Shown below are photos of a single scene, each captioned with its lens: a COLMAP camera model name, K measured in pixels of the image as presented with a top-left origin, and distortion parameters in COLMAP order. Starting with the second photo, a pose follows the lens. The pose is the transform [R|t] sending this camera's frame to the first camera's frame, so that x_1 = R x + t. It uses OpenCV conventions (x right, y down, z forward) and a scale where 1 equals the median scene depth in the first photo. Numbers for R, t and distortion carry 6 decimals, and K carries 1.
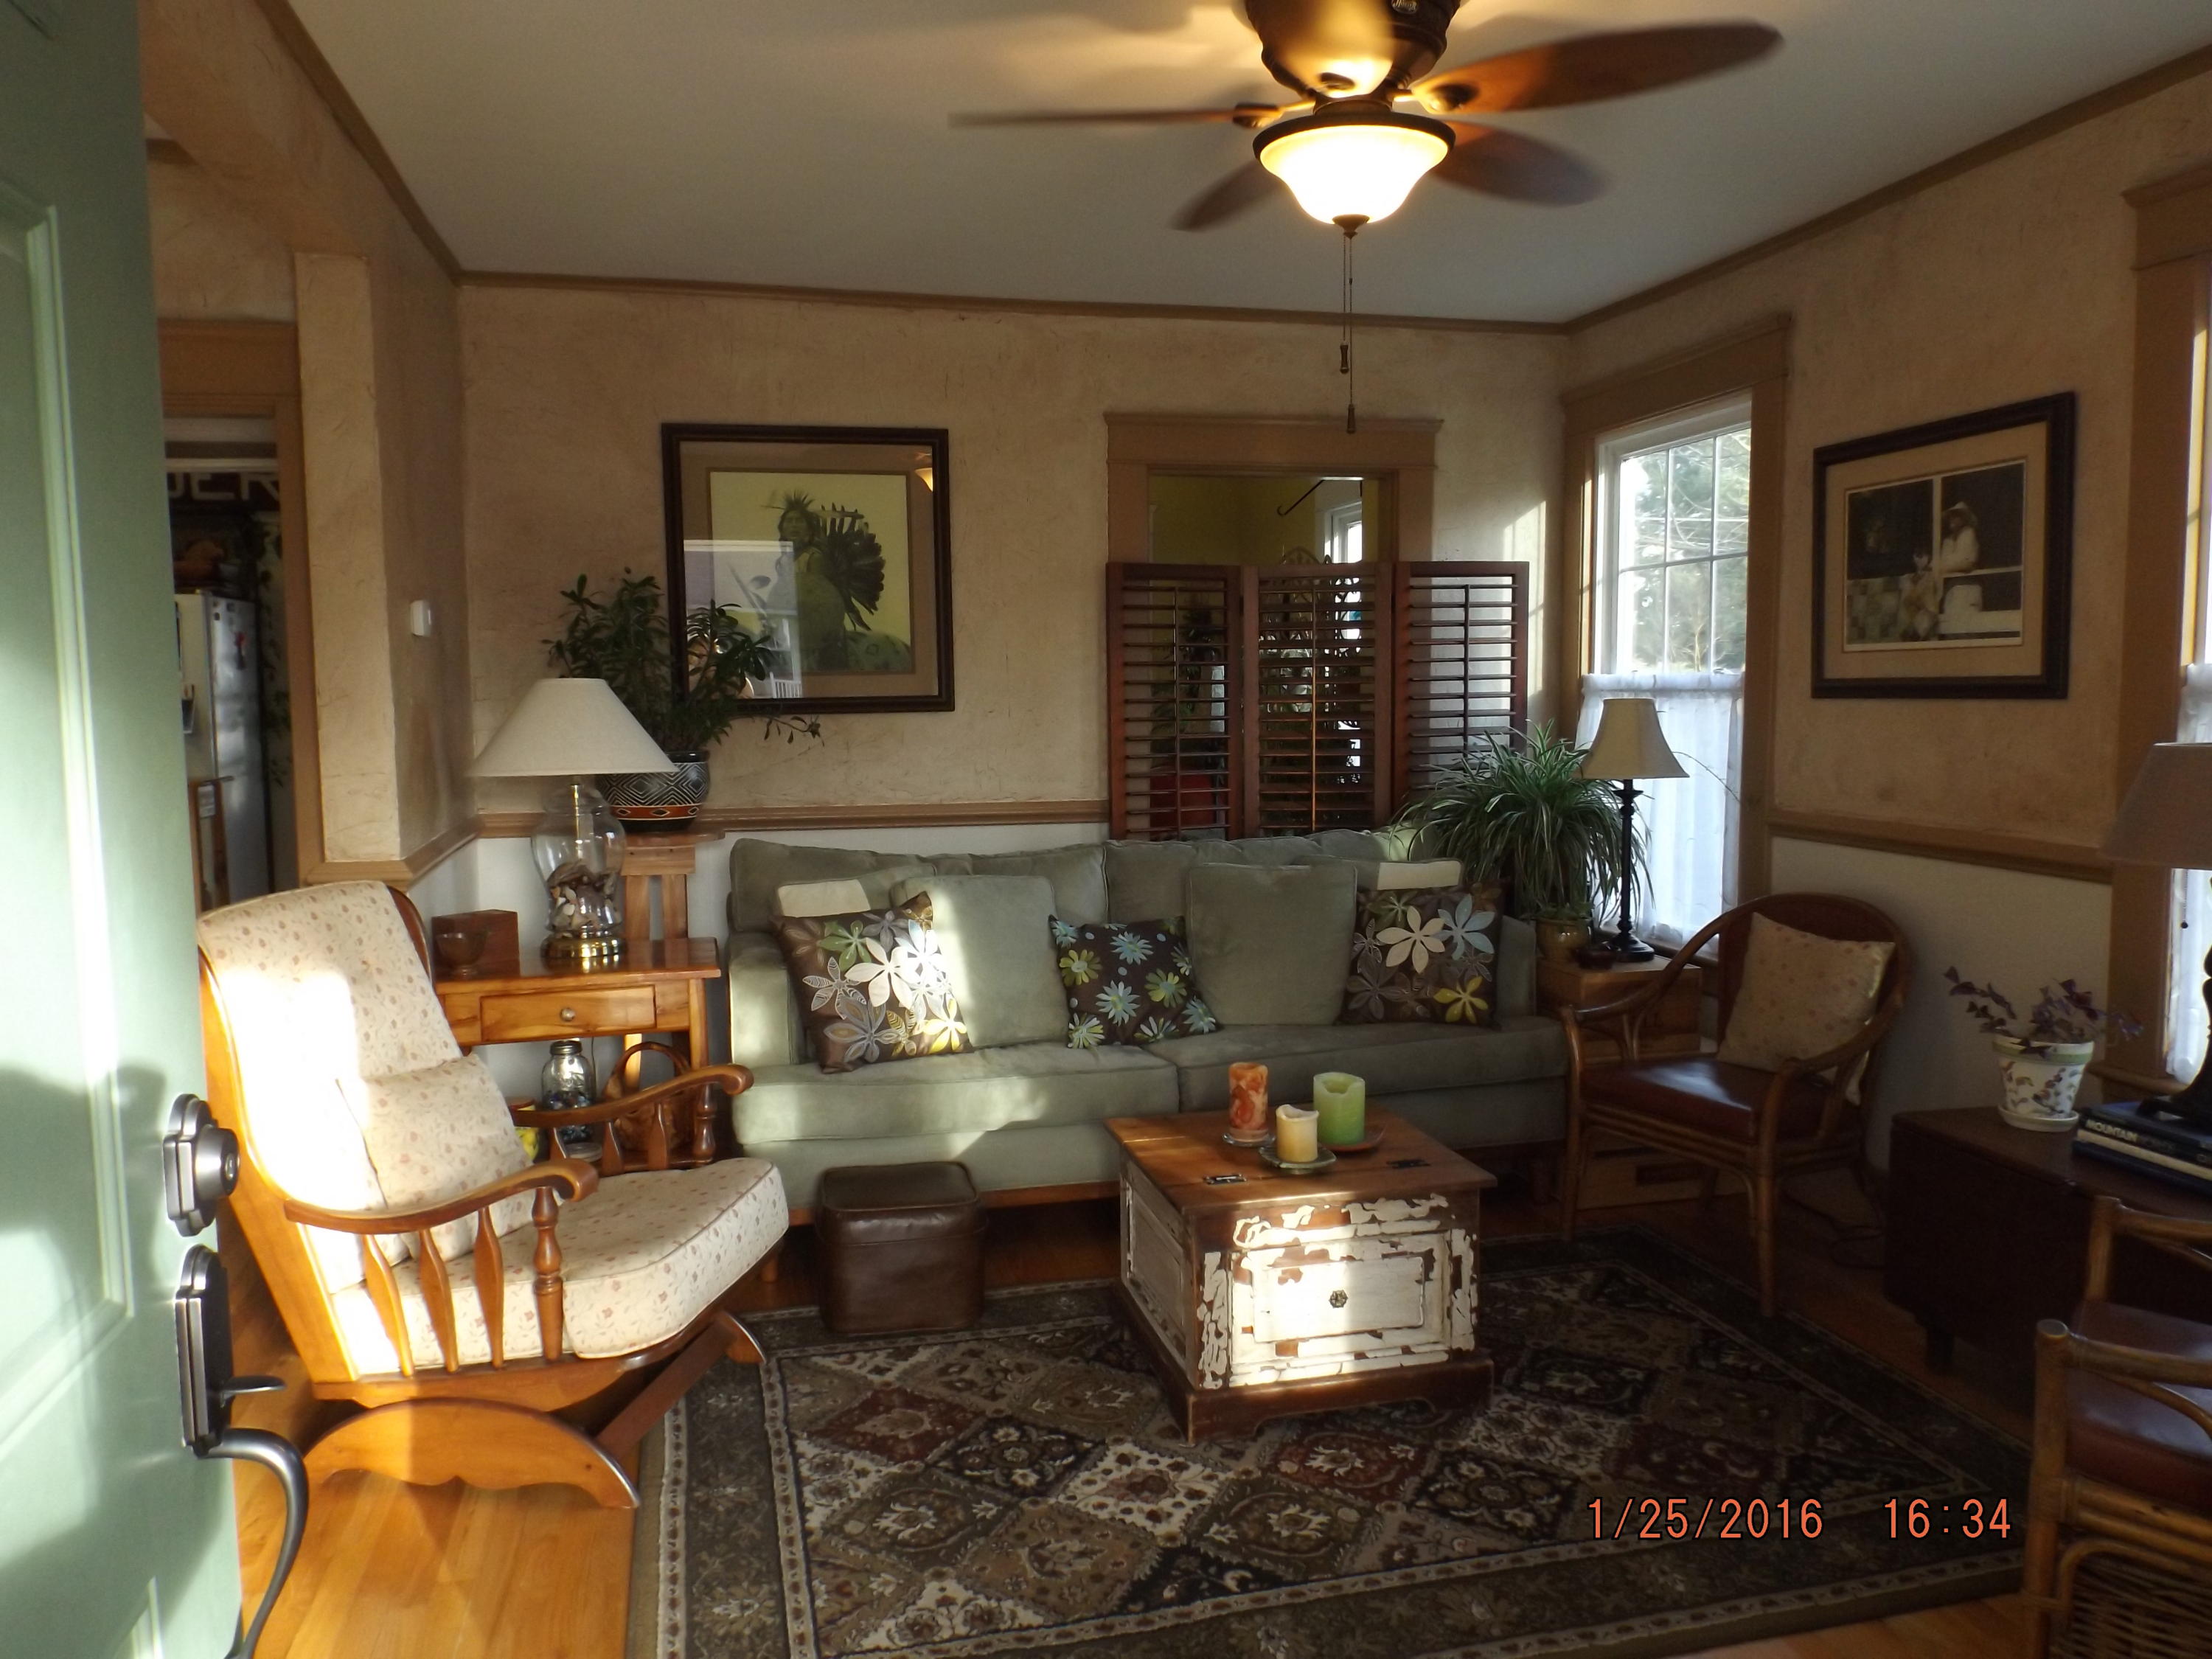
lens RADIAL K [[1577.5, 0, 1104.4], [0, 1577.5, 830.0], [0, 0, 1]] dist [0.004887, -0.012612]
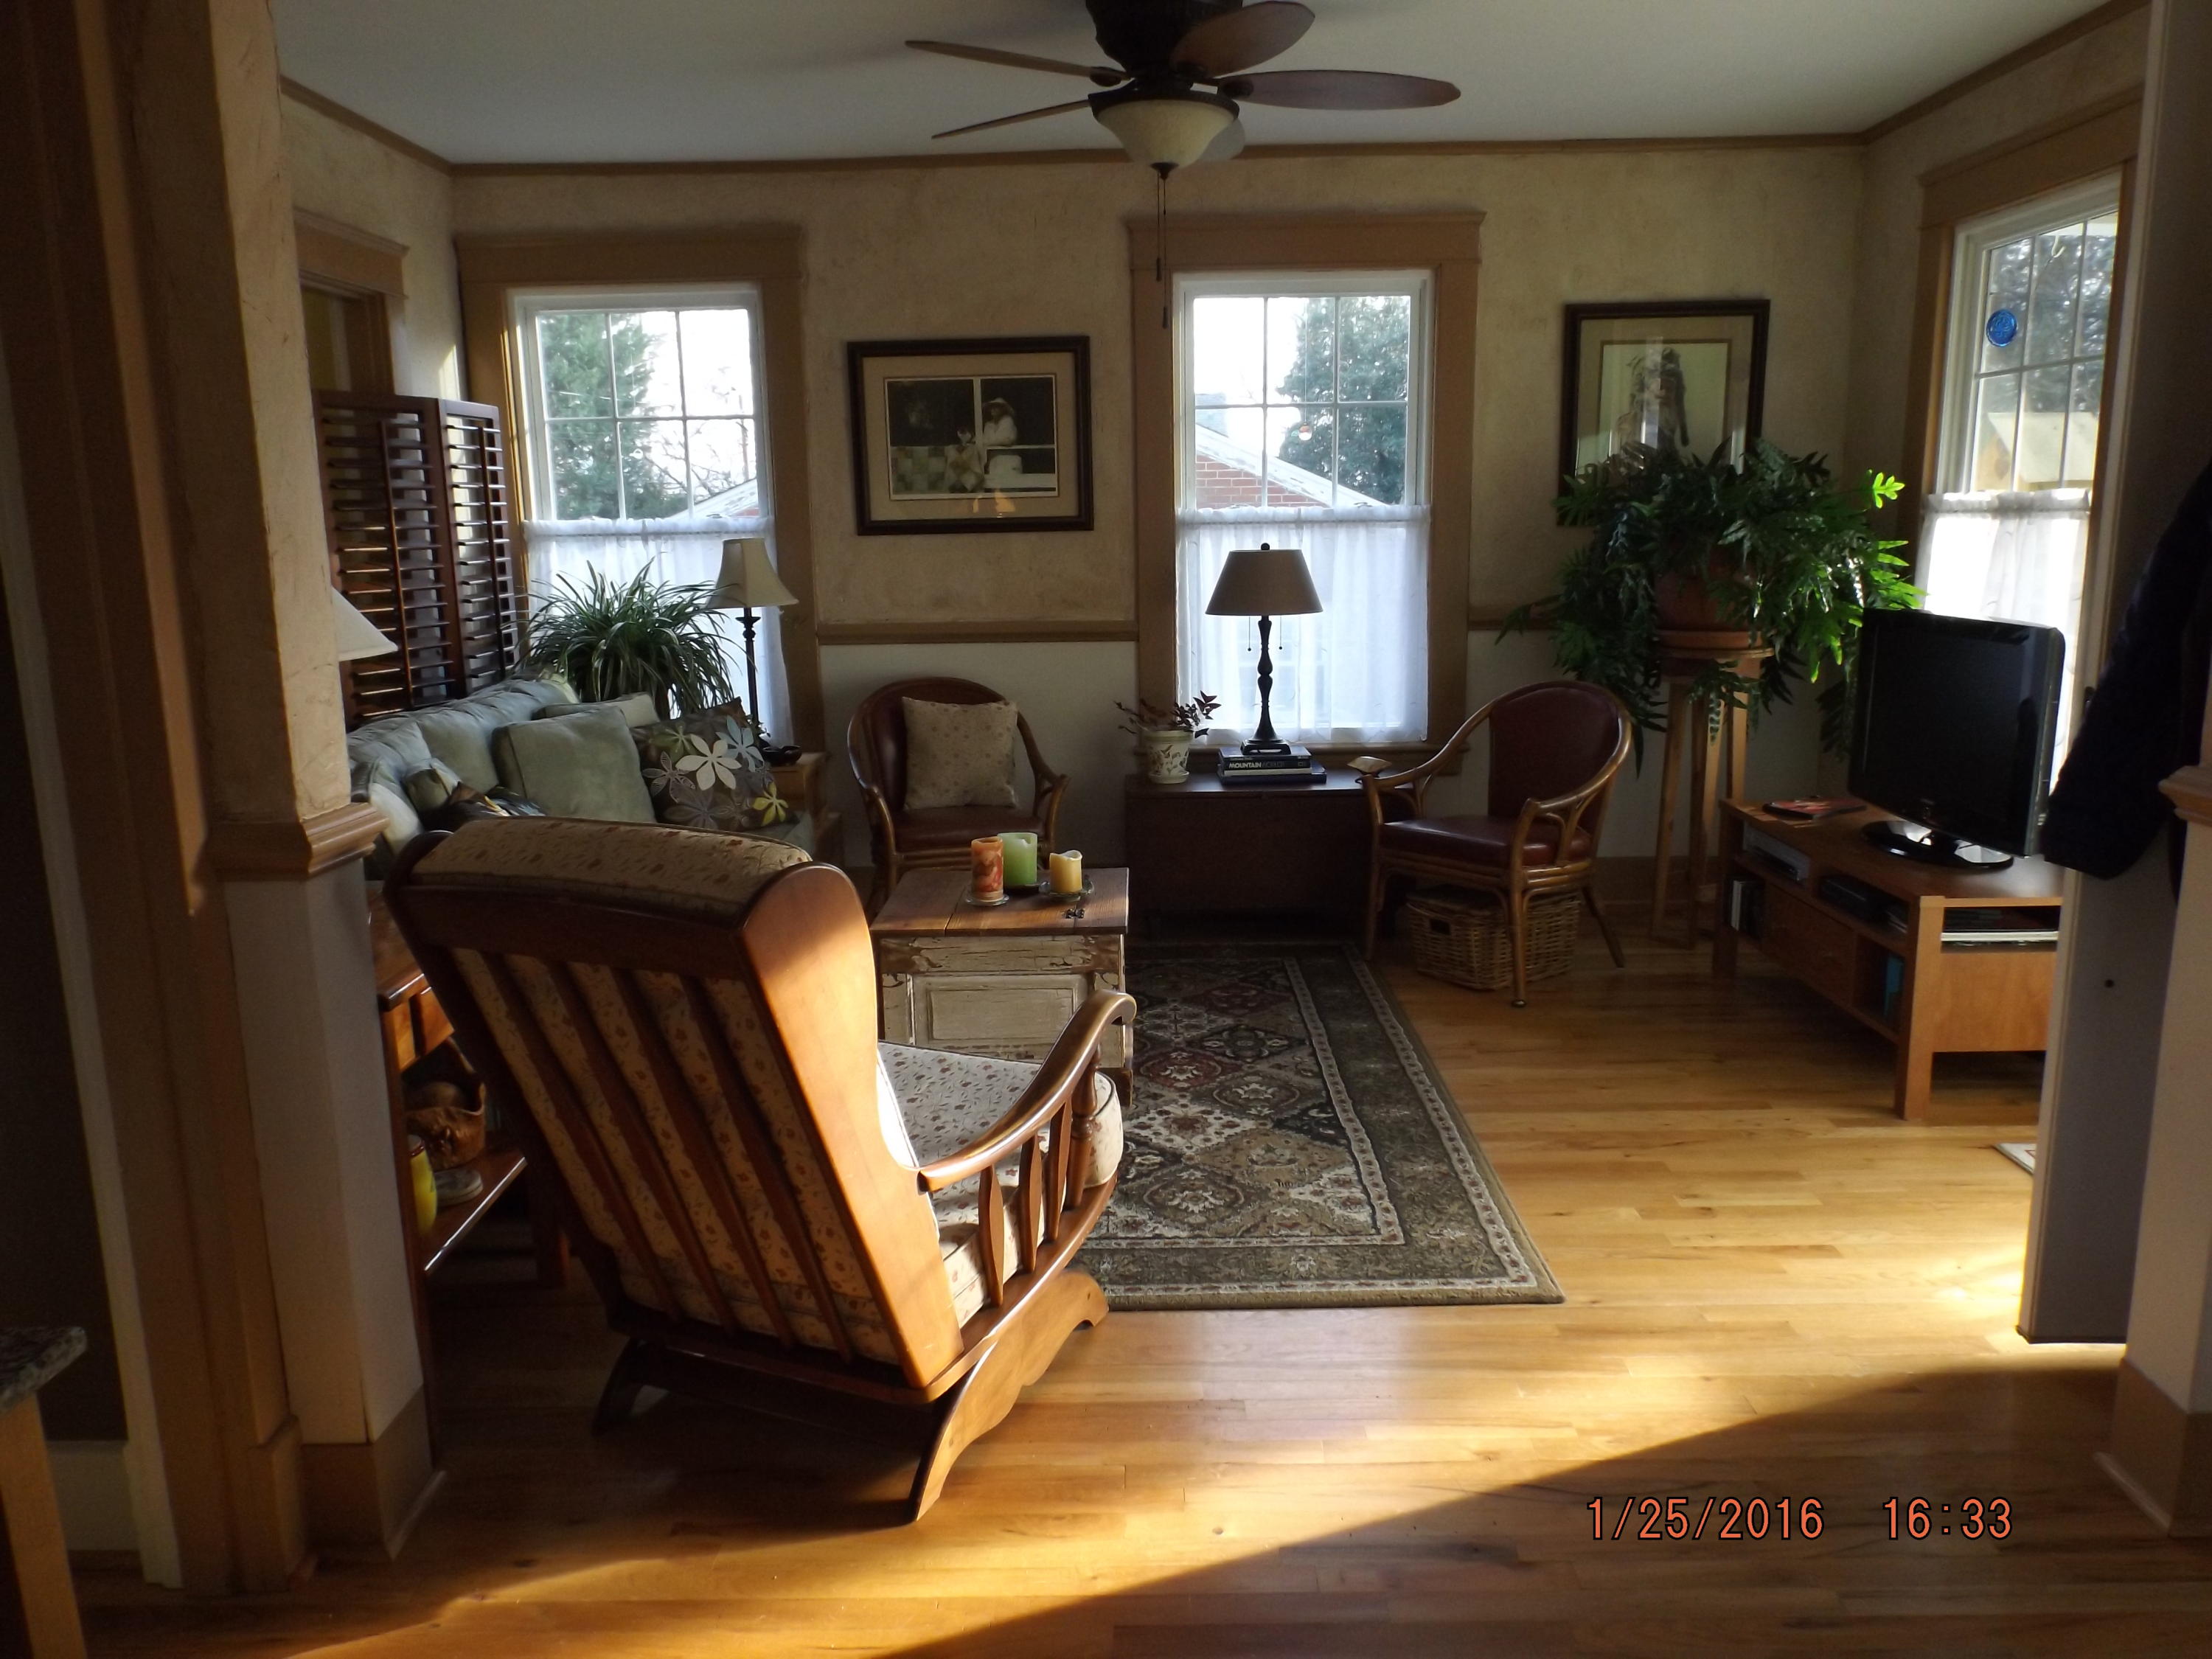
lens RADIAL K [[1577.5, 0, 1099.9], [0, 1577.5, 839.7], [0, 0, 1]] dist [0.004887, -0.012612]
pose [[0.261885, -0.189178, 0.946376, -0.955170], [0.104078, 0.980417, 0.167182, -0.040414], [-0.959471, 0.054714, 0.276446, 0.543007]]
